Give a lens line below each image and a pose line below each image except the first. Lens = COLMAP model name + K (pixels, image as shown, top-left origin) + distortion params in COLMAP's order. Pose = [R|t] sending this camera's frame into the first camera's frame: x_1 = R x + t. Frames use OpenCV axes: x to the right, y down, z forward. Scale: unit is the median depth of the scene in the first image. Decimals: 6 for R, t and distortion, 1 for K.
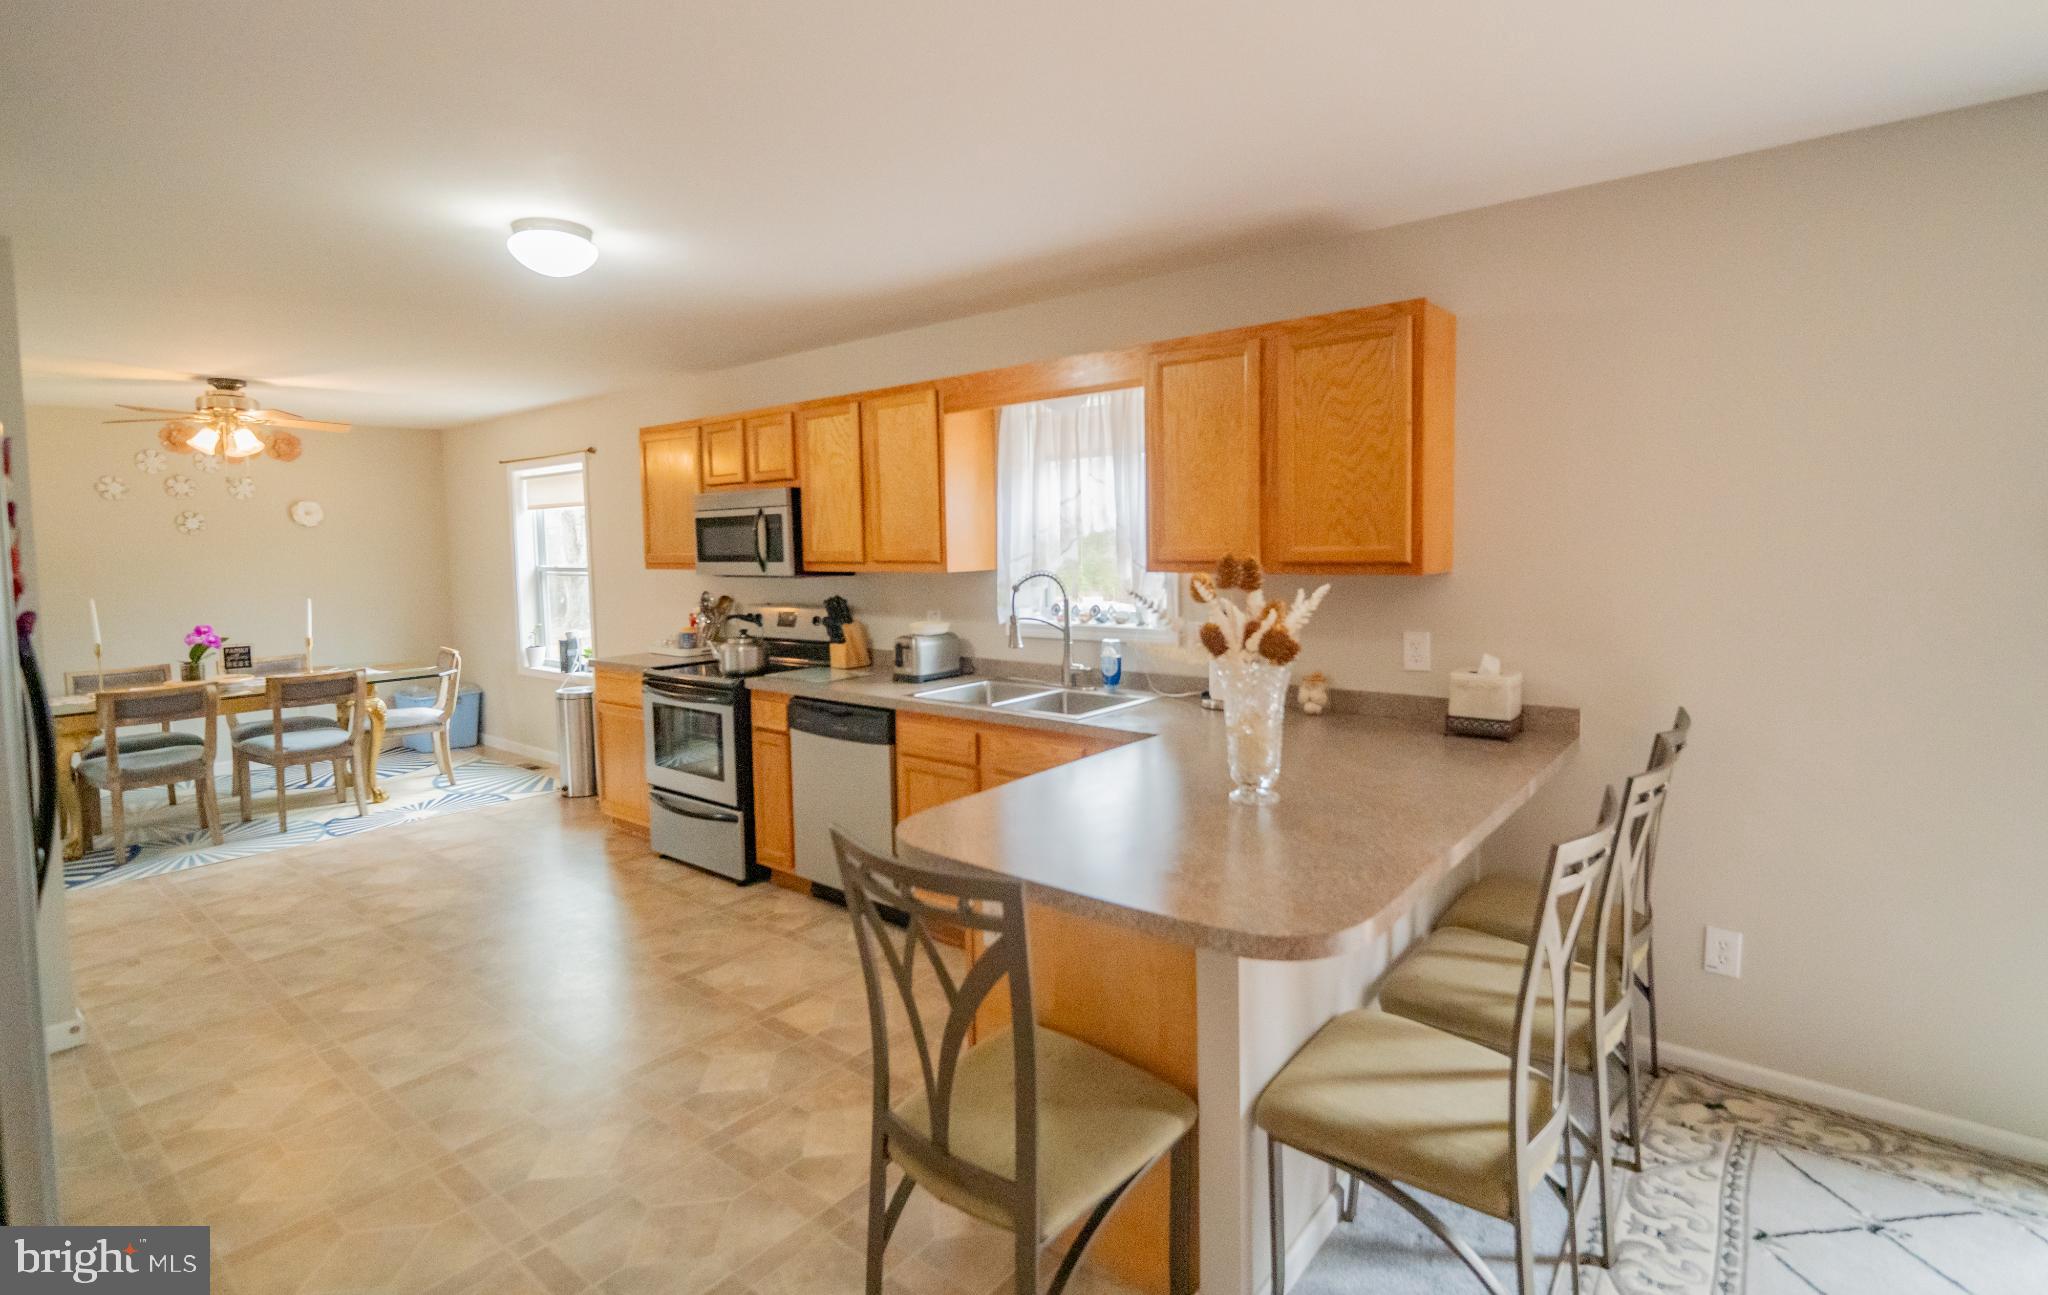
lens RADIAL K [[961.8, 0, 1037.4], [0, 961.8, 600.9], [0, 0, 1]] dist [-0.001729, -0.000876]
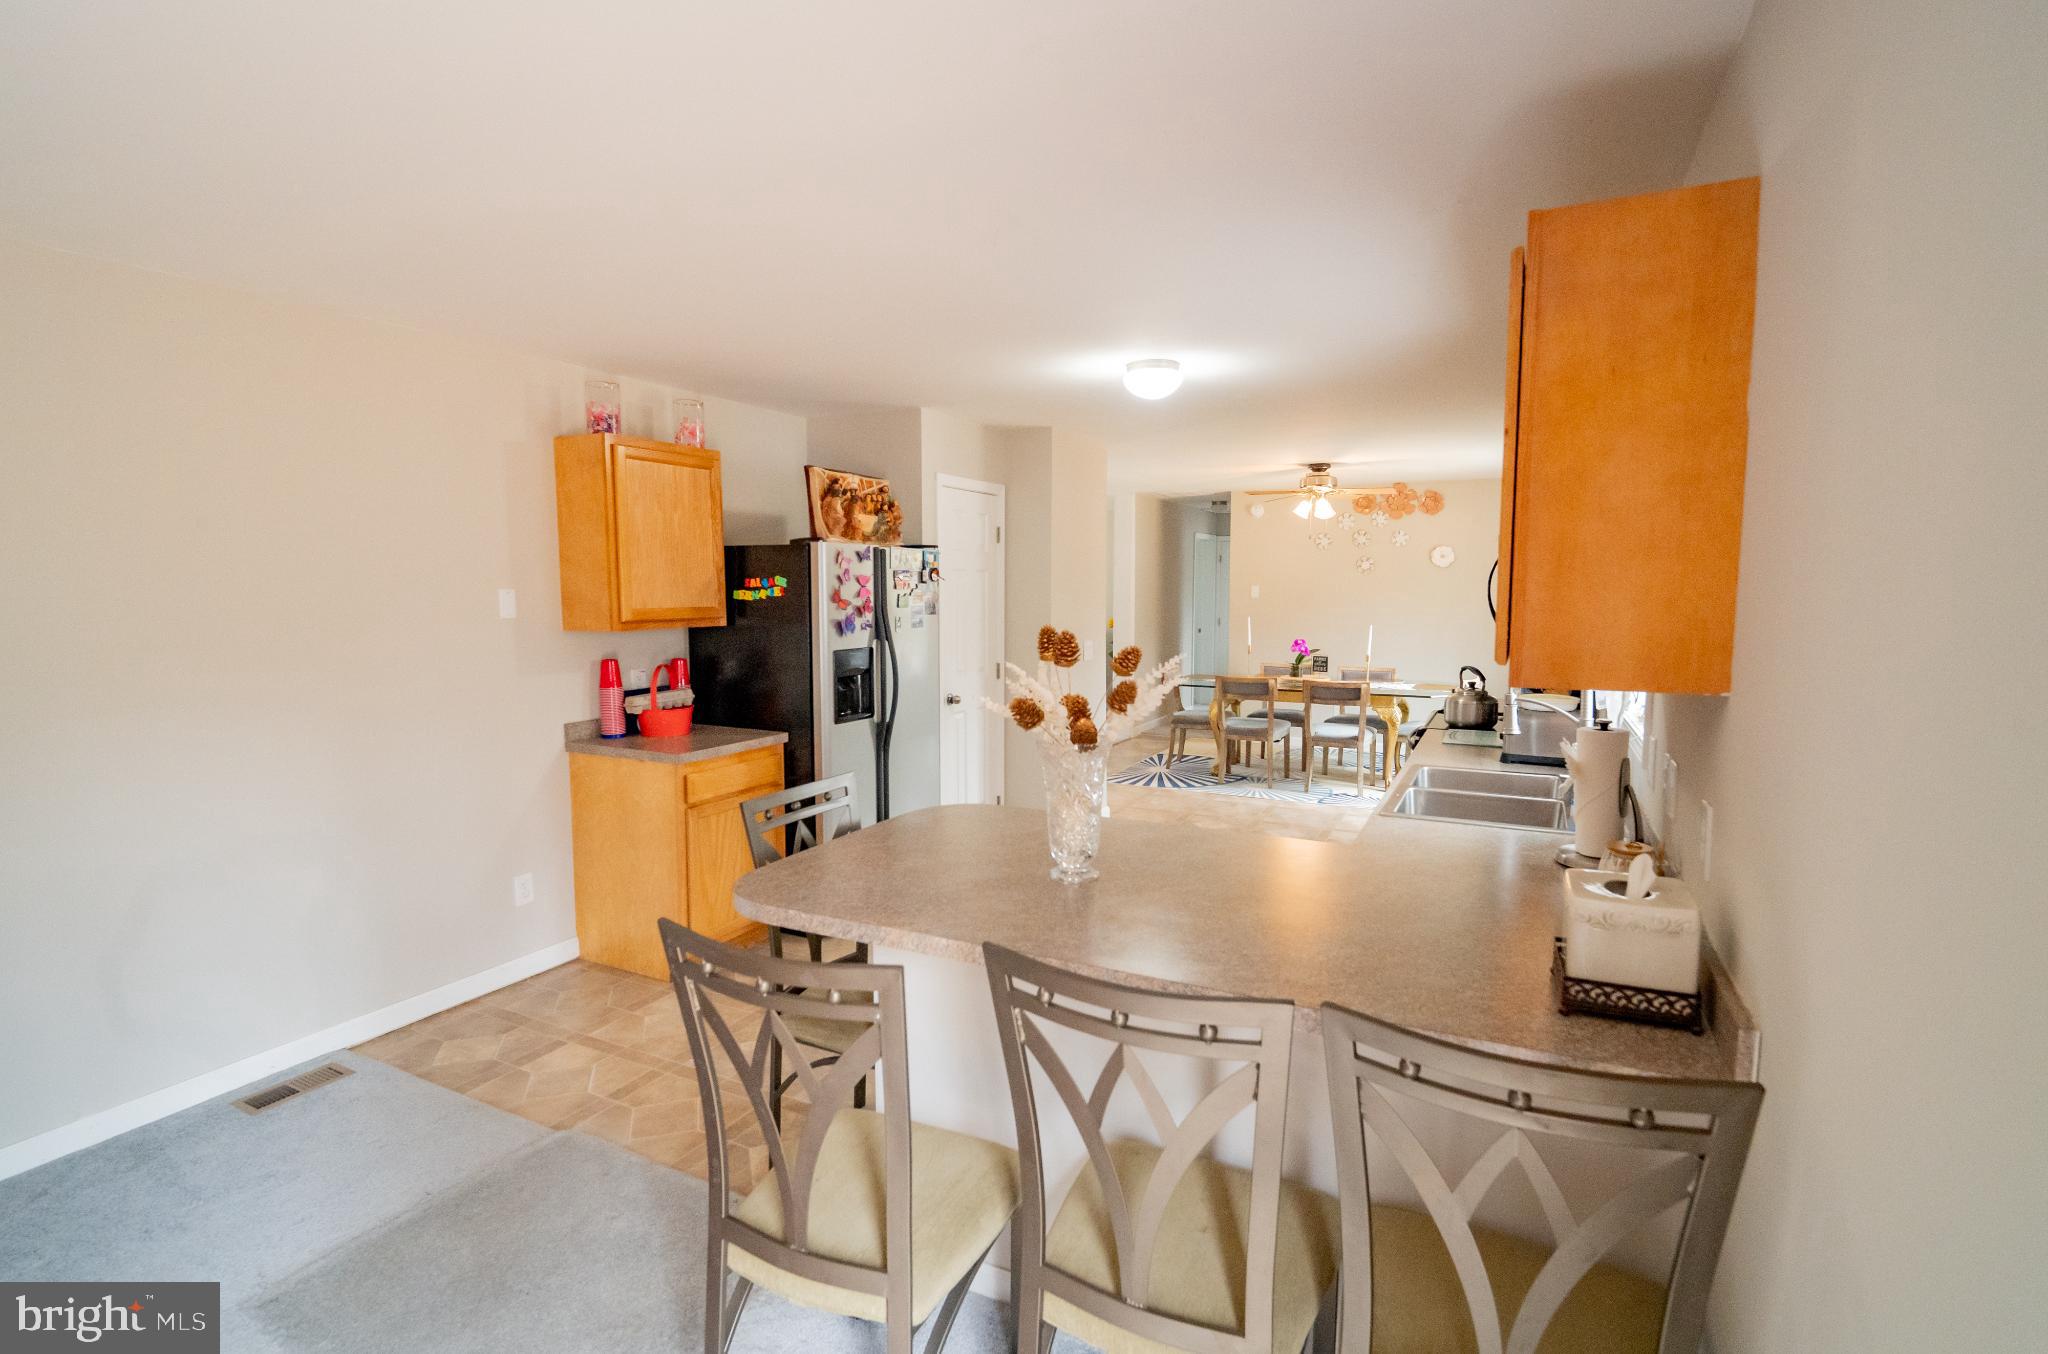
lens RADIAL K [[951.0, 0, 1023.3], [0, 951.0, 687.1], [0, 0, 1]] dist [-0.001839, -0.002086]
pose [[0.200178, 0.123654, -0.971925, 0.529193], [-0.063621, 0.991551, 0.113048, -0.045253], [0.977692, 0.039205, 0.206353, 0.363711]]
